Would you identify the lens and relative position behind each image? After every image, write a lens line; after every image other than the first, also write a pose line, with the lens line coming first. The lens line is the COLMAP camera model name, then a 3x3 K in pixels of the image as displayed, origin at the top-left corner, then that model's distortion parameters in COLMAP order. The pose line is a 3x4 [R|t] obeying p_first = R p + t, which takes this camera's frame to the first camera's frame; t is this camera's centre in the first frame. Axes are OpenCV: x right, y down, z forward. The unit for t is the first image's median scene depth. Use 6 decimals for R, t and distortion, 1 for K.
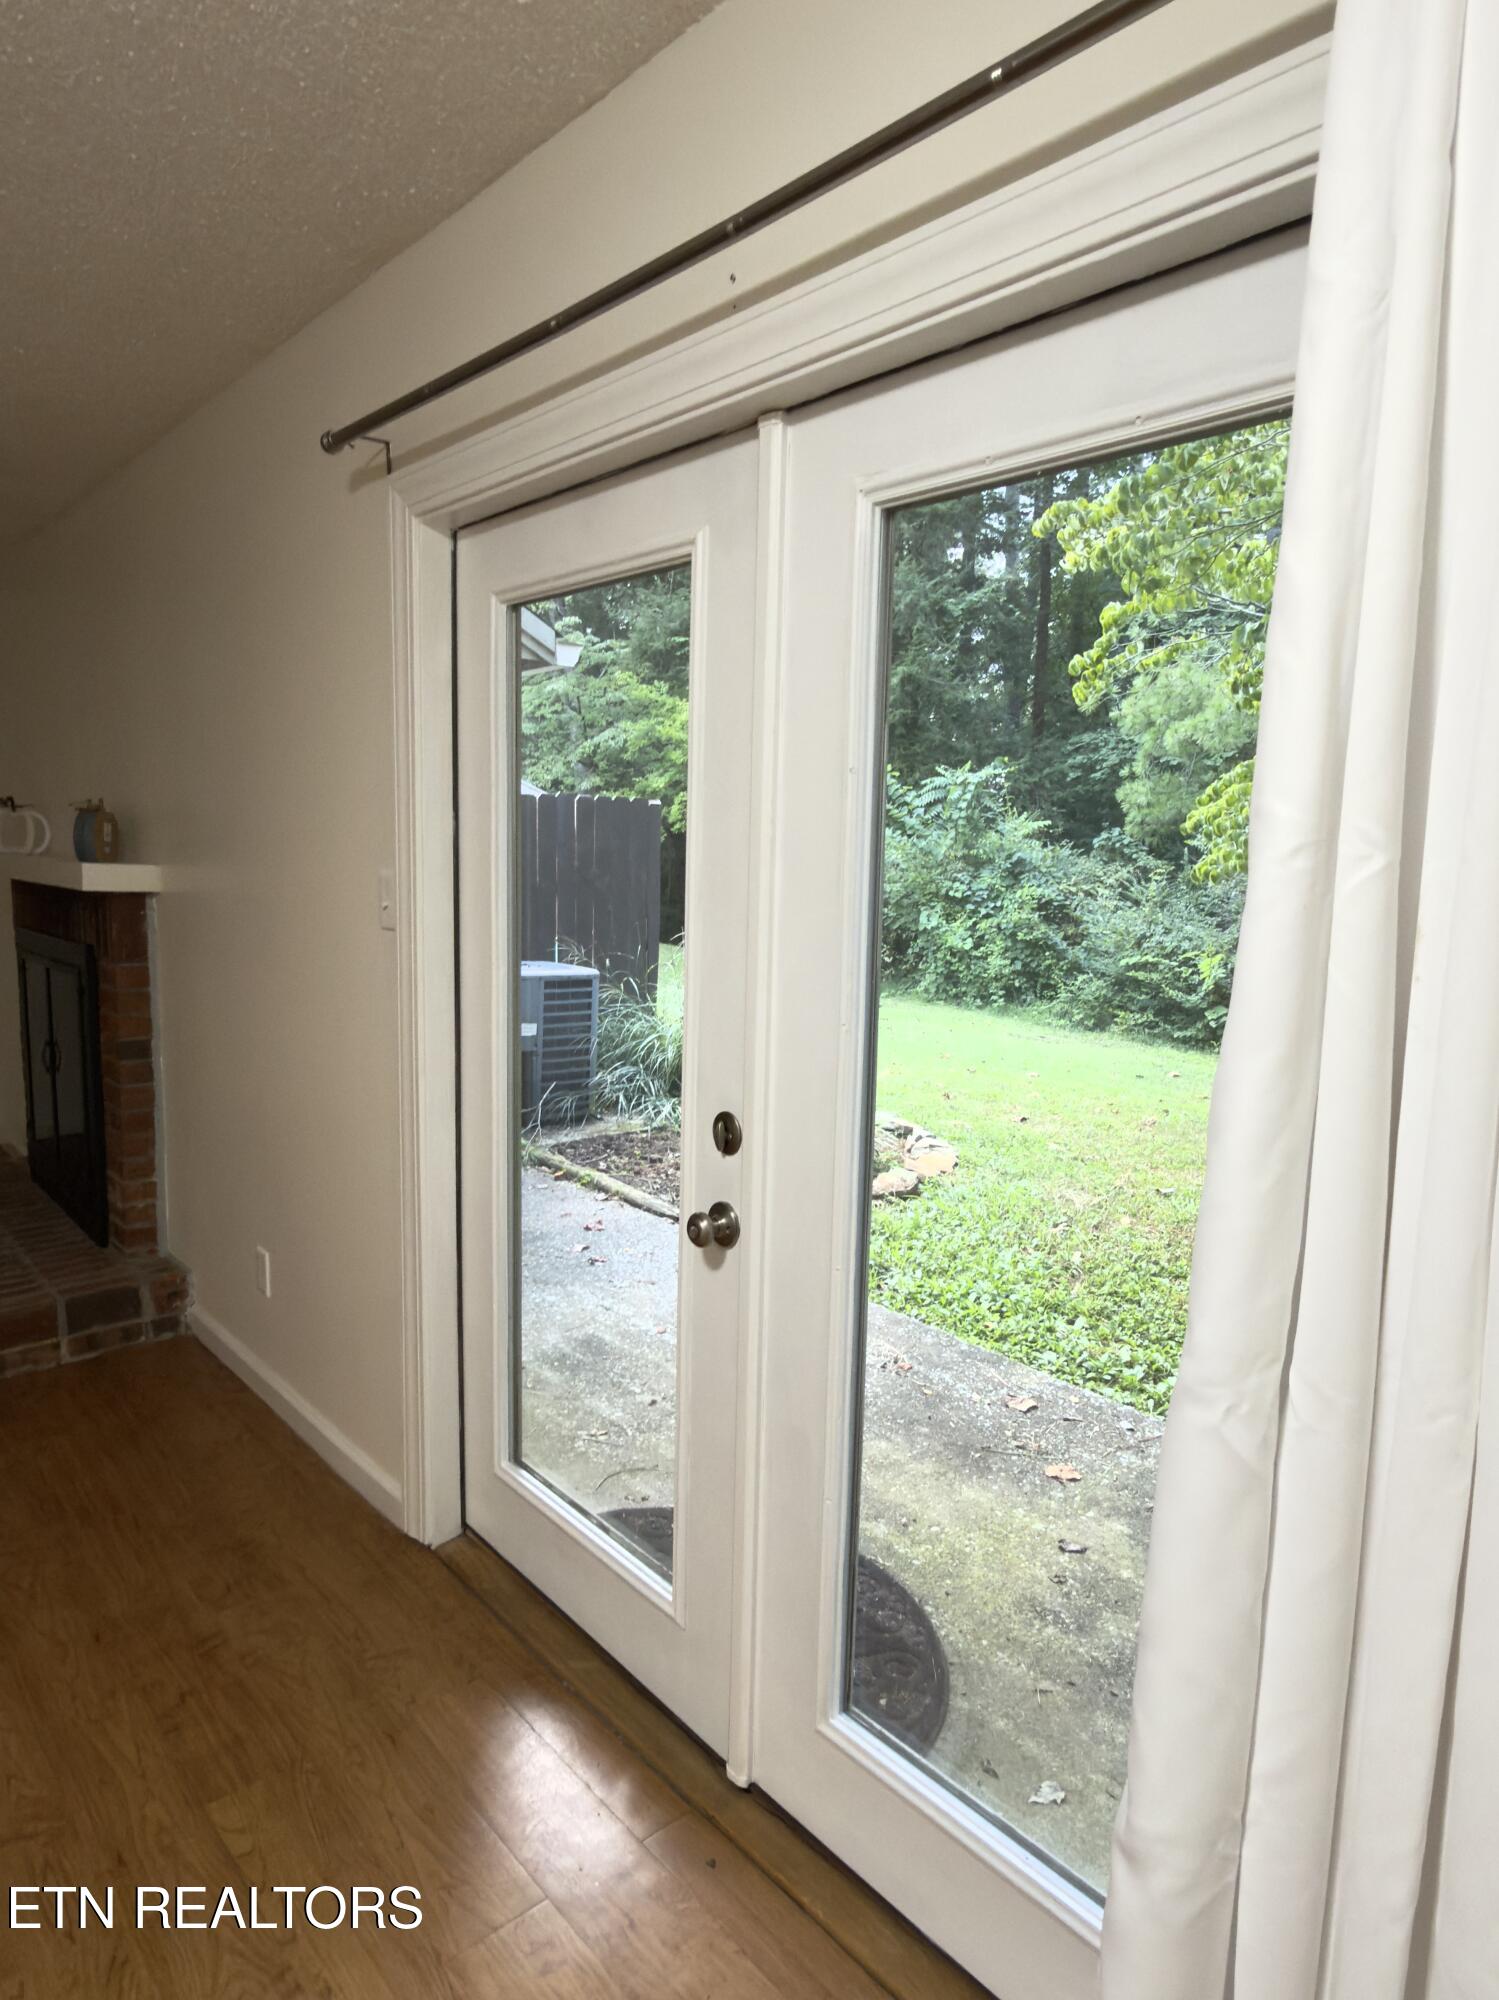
lens RADIAL K [[1215.9, 0, 749.5], [0, 1215.9, 1000.0], [0, 0, 1]] dist [-0.000798, 0.000136]
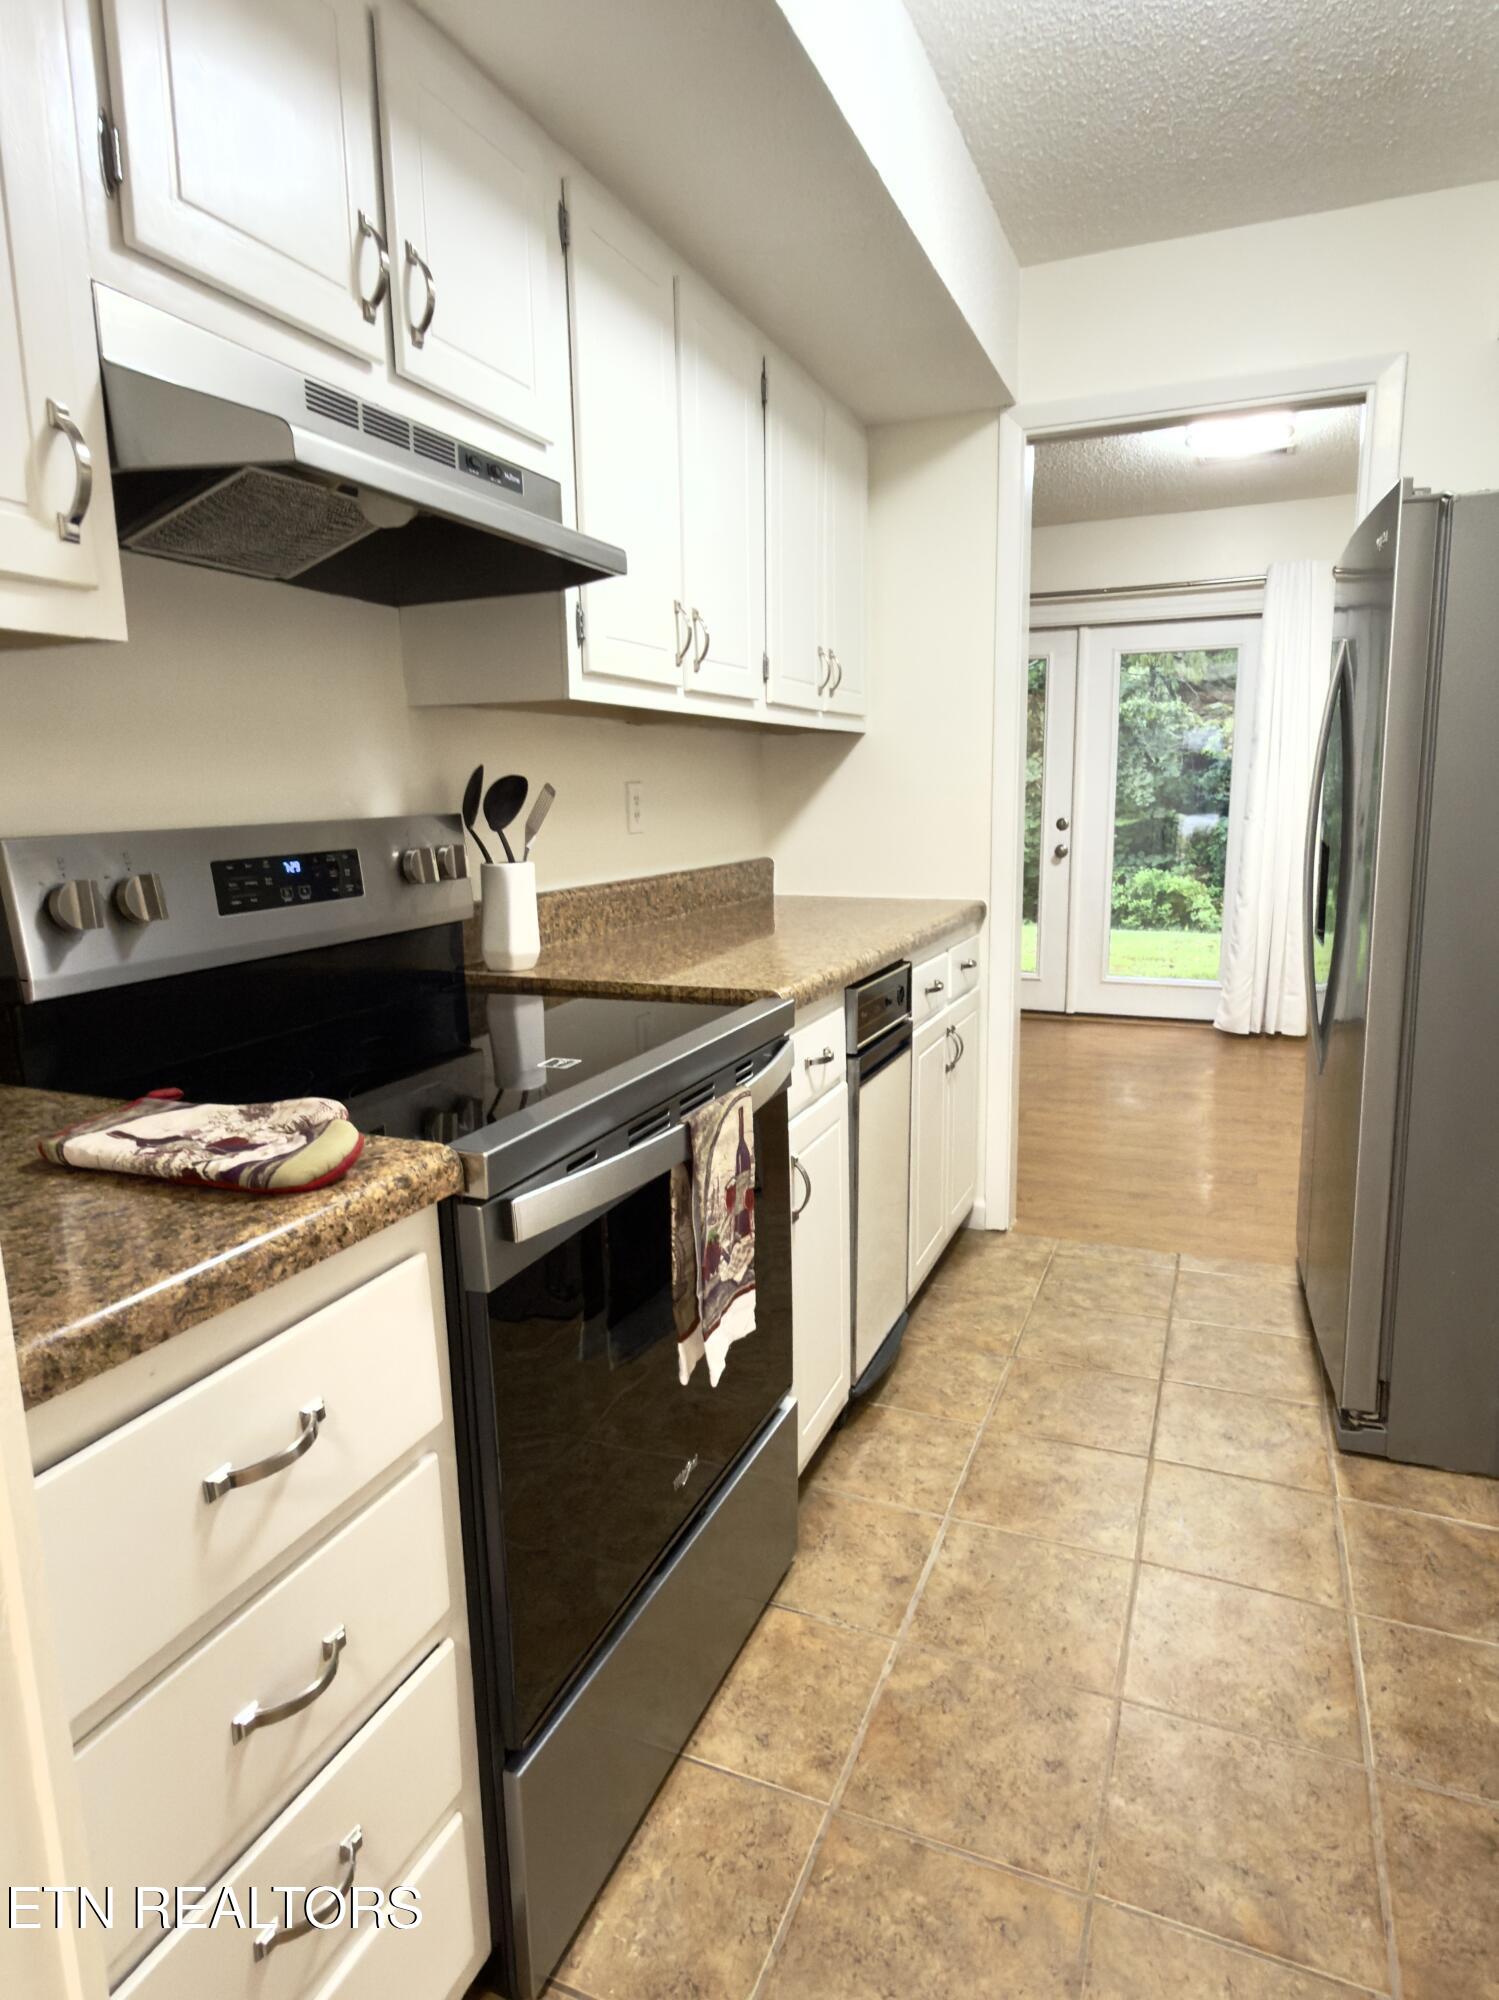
lens RADIAL K [[1163.7, 0, 749.5], [0, 1163.7, 1000.0], [0, 0, 1]] dist [-0.002913, 0.003300]
pose [[0.902067, -0.117259, 0.415362, -1.183897], [0.094997, 0.992728, 0.073944, 0.143601], [-0.421012, -0.027244, 0.906646, -0.872880]]
